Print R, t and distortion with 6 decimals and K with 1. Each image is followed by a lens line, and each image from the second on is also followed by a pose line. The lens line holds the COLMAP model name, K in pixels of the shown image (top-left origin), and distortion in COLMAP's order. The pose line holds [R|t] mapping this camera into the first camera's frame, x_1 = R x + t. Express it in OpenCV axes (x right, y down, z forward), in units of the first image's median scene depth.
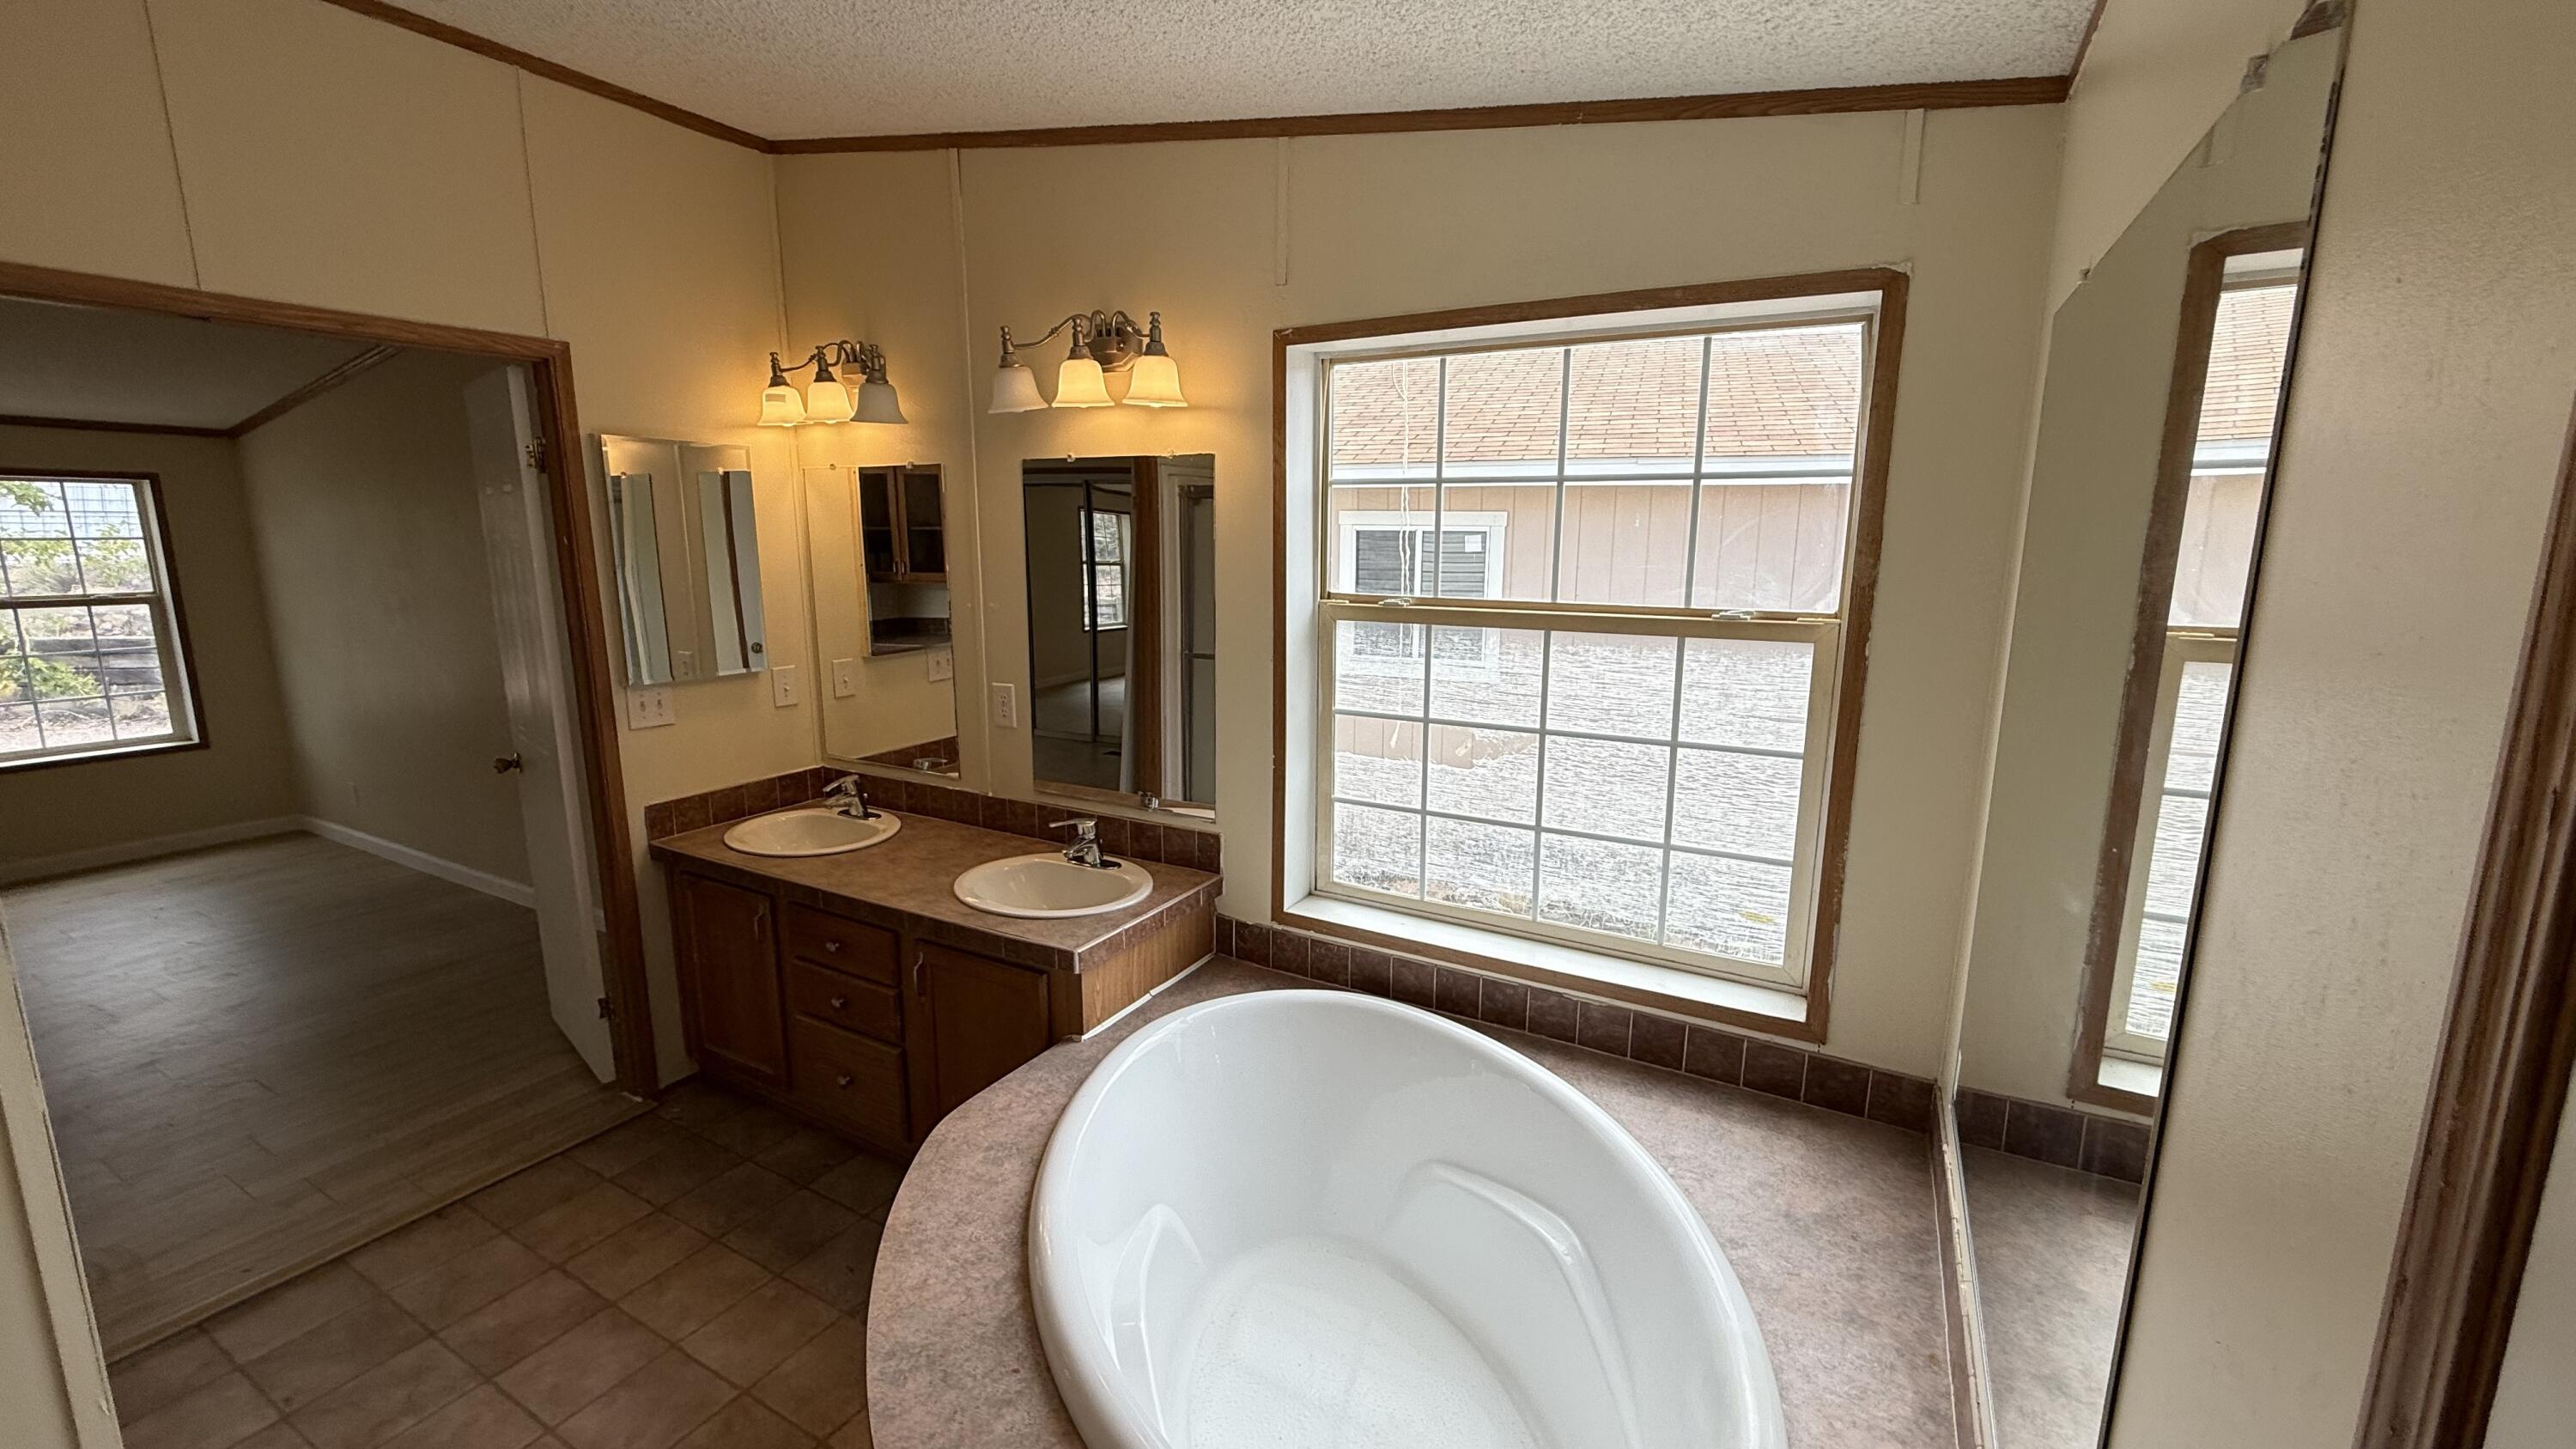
lens RADIAL K [[1033.7, 0, 1268.6], [0, 1033.7, 690.4], [0, 0, 1]] dist [-0.001422, -0.000173]
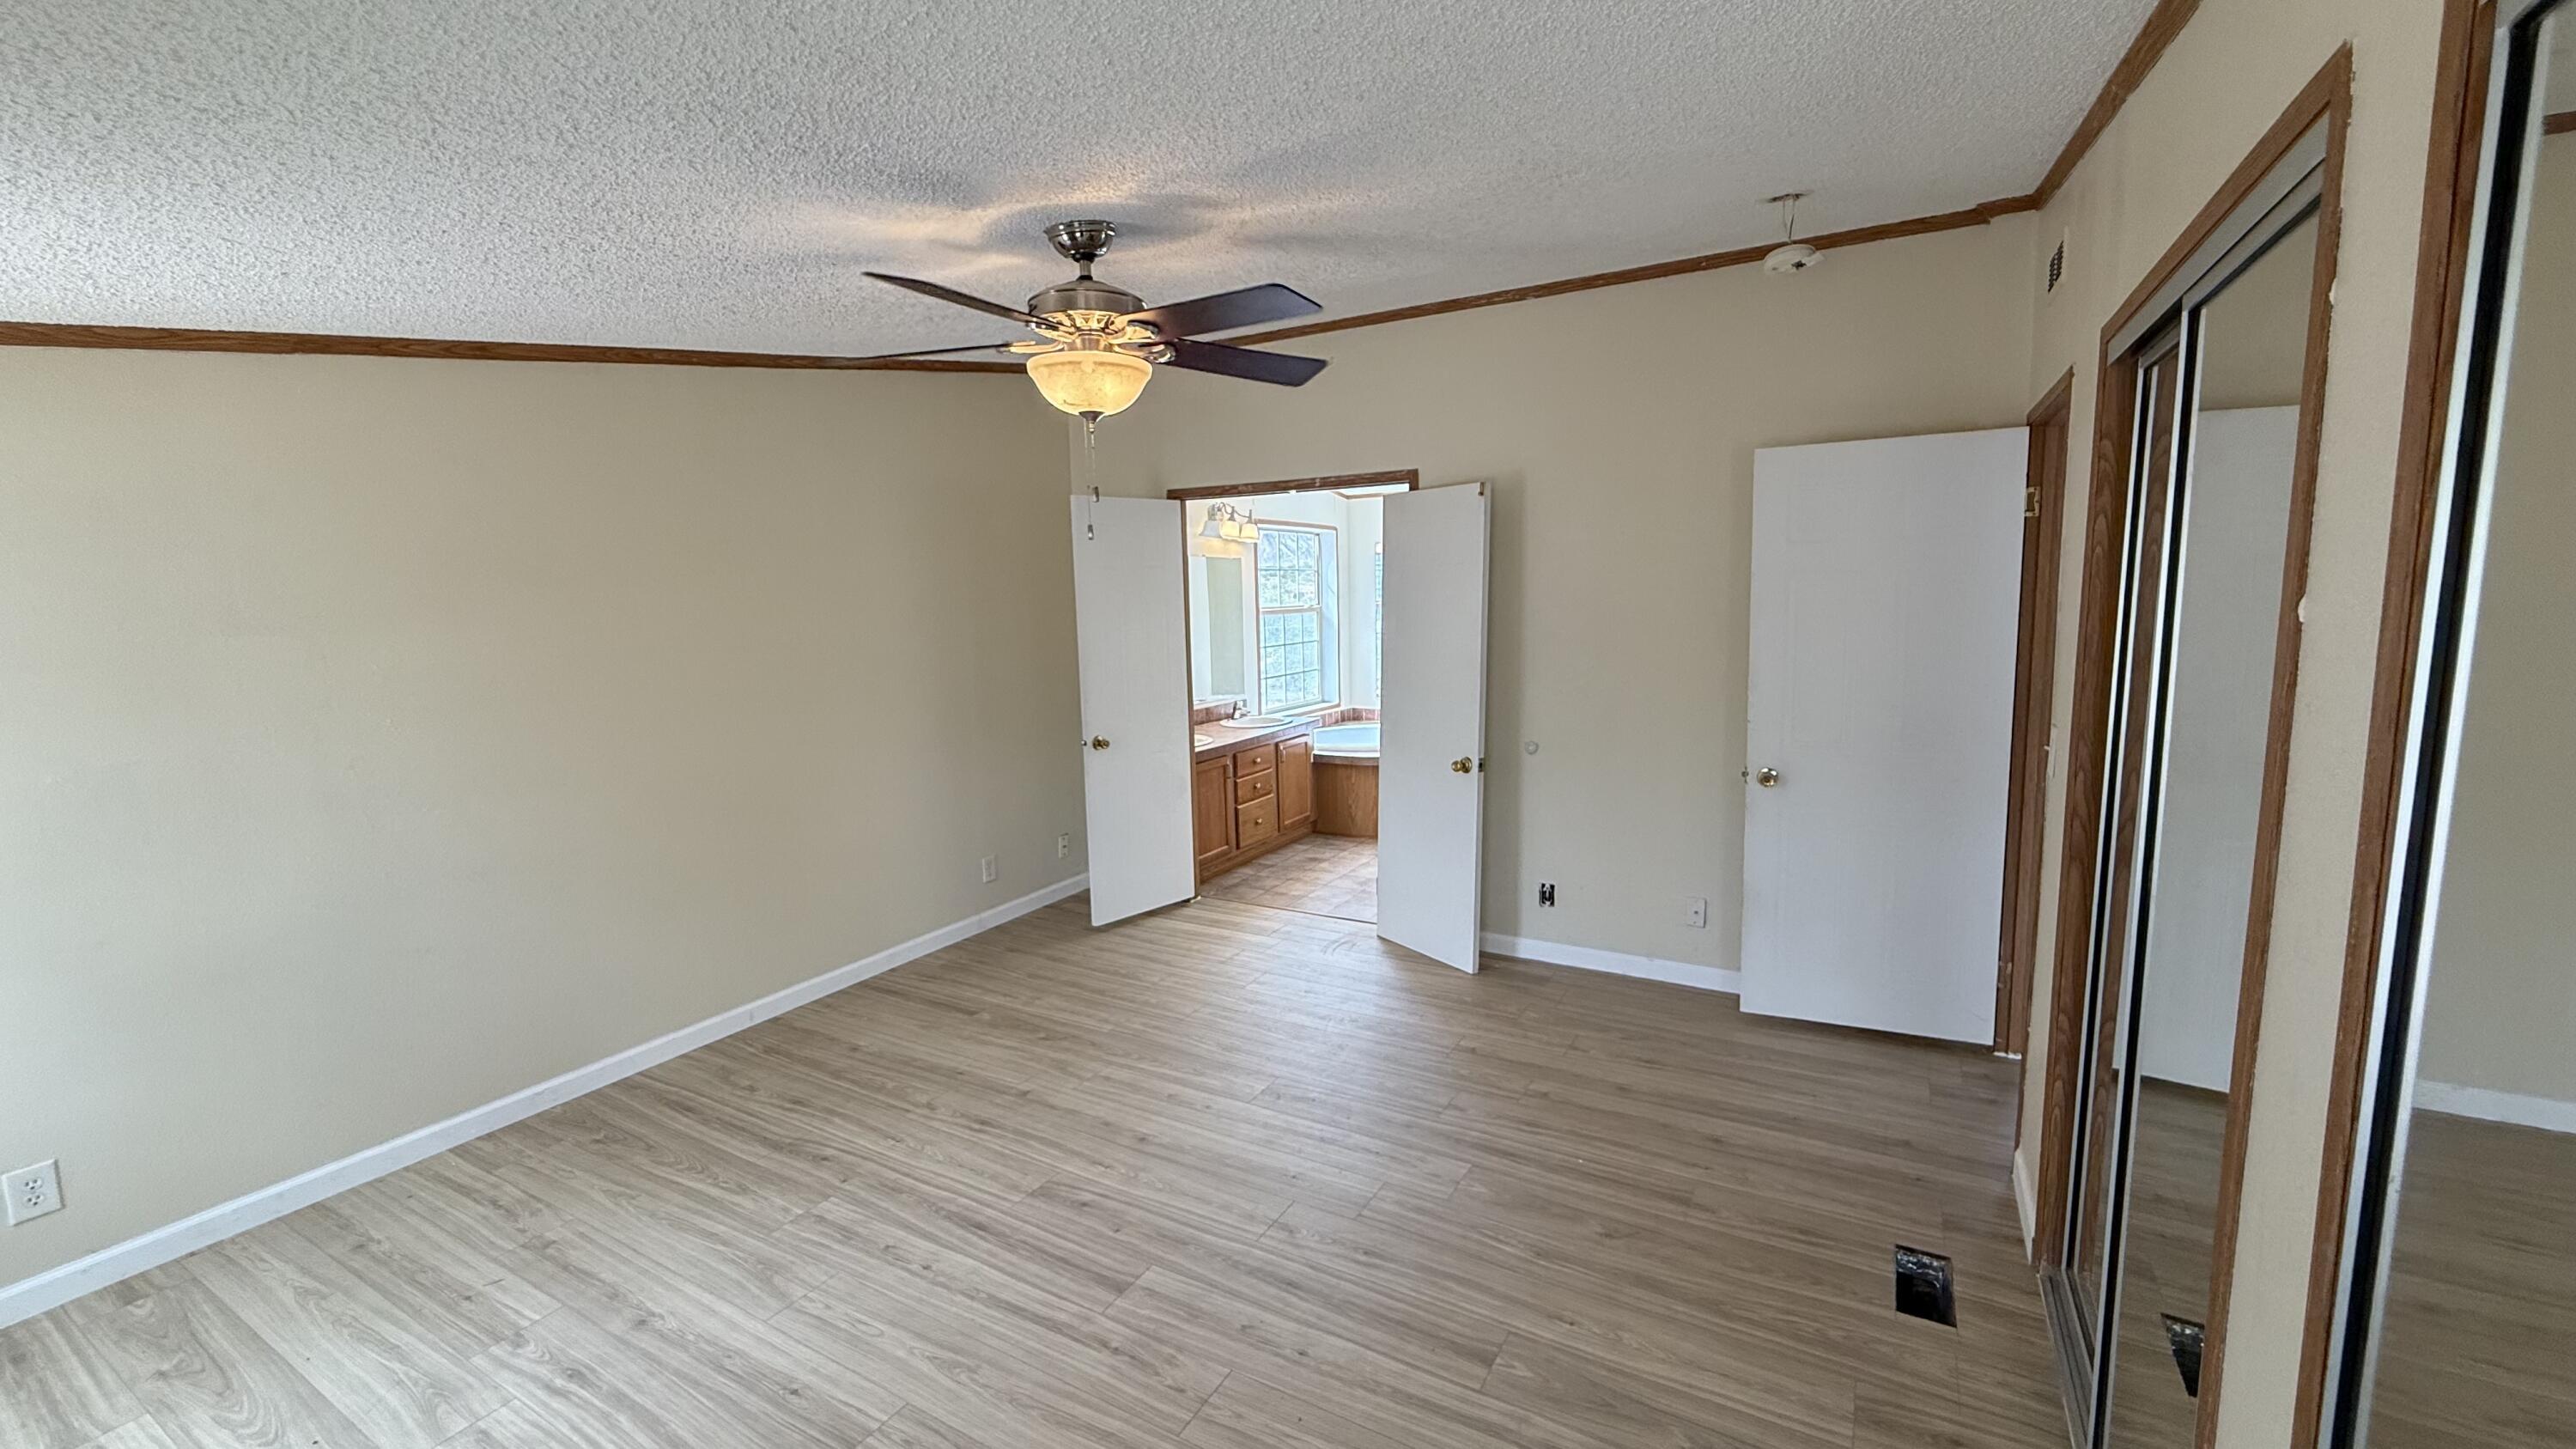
lens RADIAL K [[1027.0, 0, 1282.5], [0, 1027.0, 718.7], [0, 0, 1]] dist [-0.000021, -0.000086]
pose [[-0.000461, -0.126675, 0.991944, -2.955492], [0.181087, 0.975534, 0.124663, -0.137475], [-0.983467, 0.179685, 0.022489, 0.953465]]
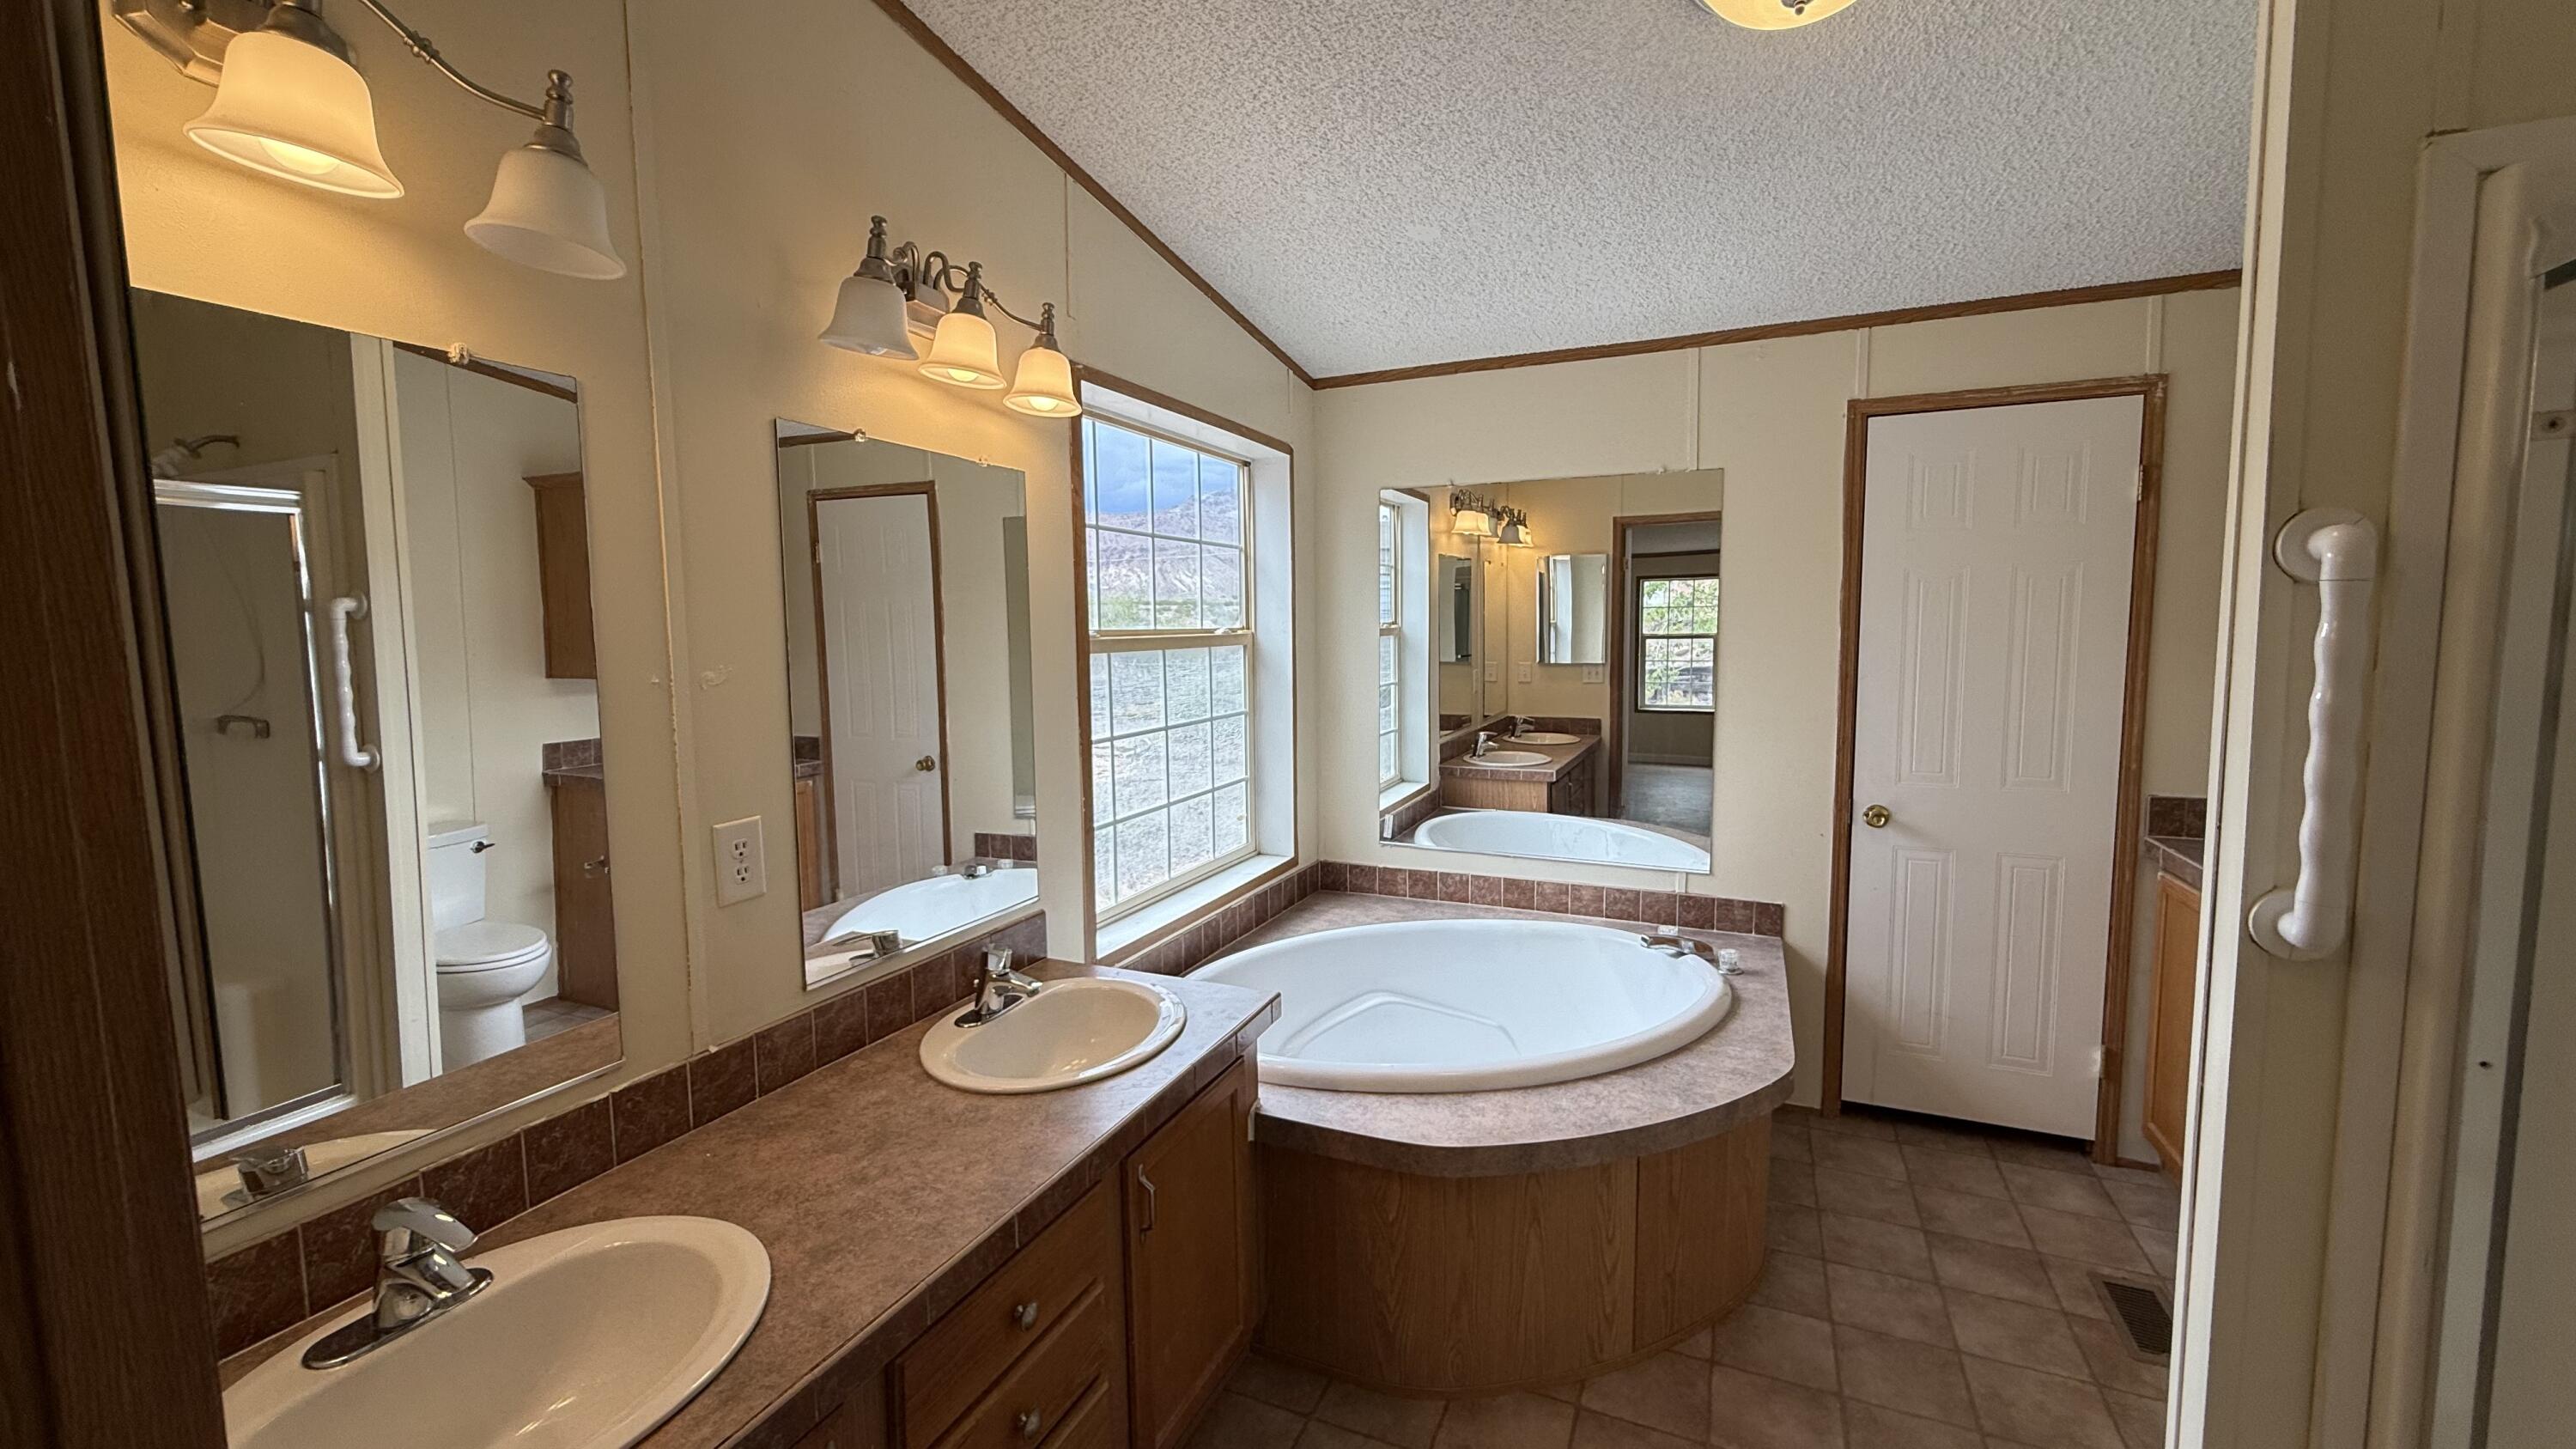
lens RADIAL K [[1027.0, 0, 1282.5], [0, 1027.0, 718.7], [0, 0, 1]] dist [-0.000021, -0.000086]
pose [[-0.103663, -0.092151, 0.990334, -0.996374], [0.166109, 0.980111, 0.108587, -0.085089], [-0.980644, 0.175759, -0.086294, 0.943958]]
